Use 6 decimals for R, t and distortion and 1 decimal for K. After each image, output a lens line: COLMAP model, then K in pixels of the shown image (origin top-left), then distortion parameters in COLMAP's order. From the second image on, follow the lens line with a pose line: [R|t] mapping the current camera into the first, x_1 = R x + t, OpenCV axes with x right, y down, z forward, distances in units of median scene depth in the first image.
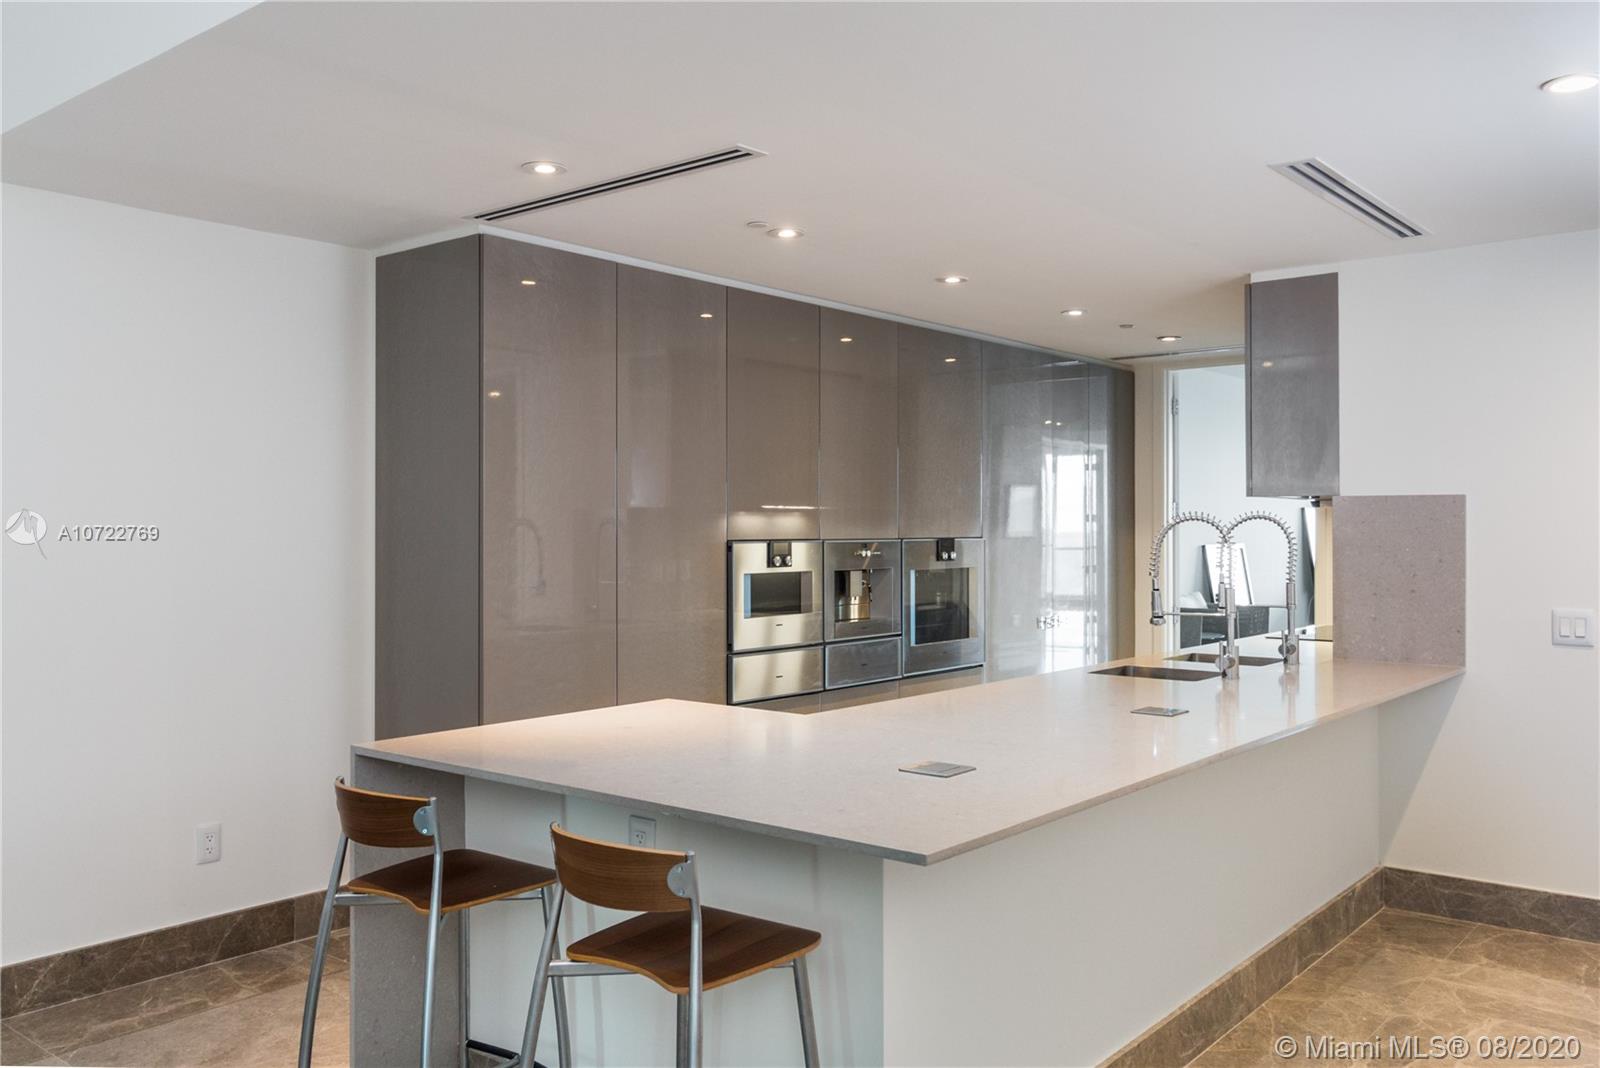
lens RADIAL K [[1314.0, 0, 797.3], [0, 1314.0, 528.8], [0, 0, 1]] dist [0.015021, 0.001623]
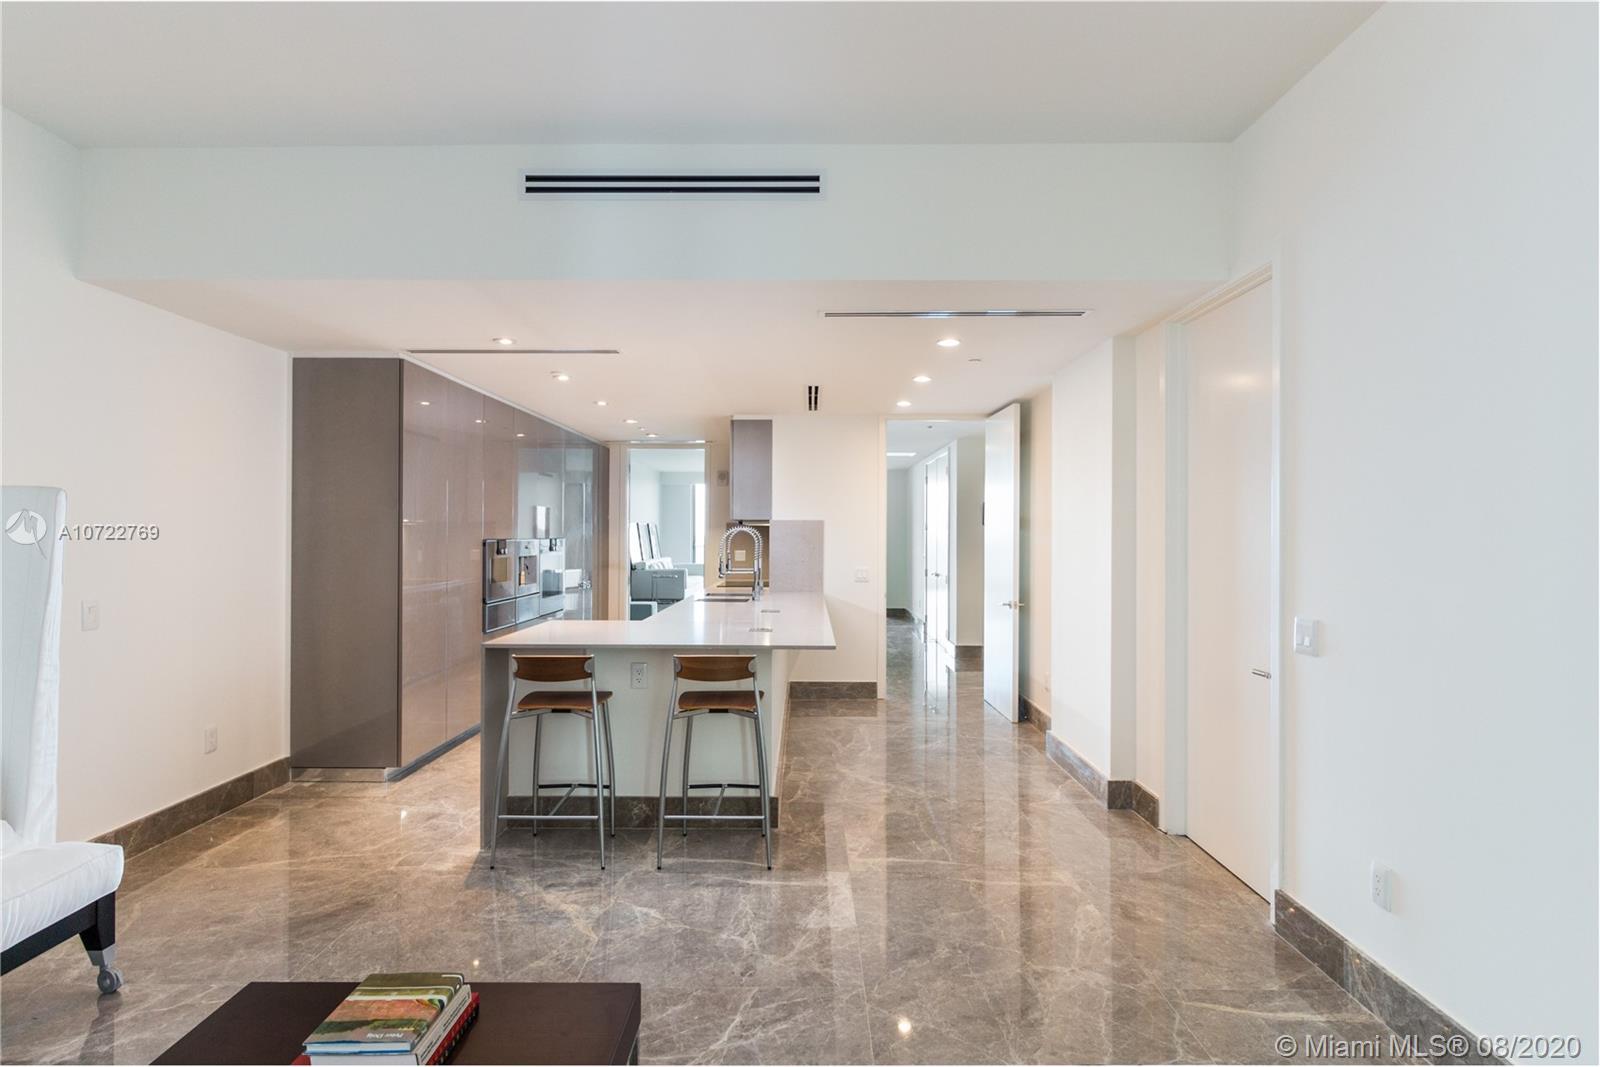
lens RADIAL K [[859.4, 0, 801.6], [0, 859.4, 534.8], [0, 0, 1]] dist [-0.001703, -0.000143]
pose [[0.775857, 0.003273, 0.630900, -0.438878], [-0.004041, 0.999992, -0.000218, 0.000943], [-0.630895, -0.002381, 0.775864, -0.154499]]
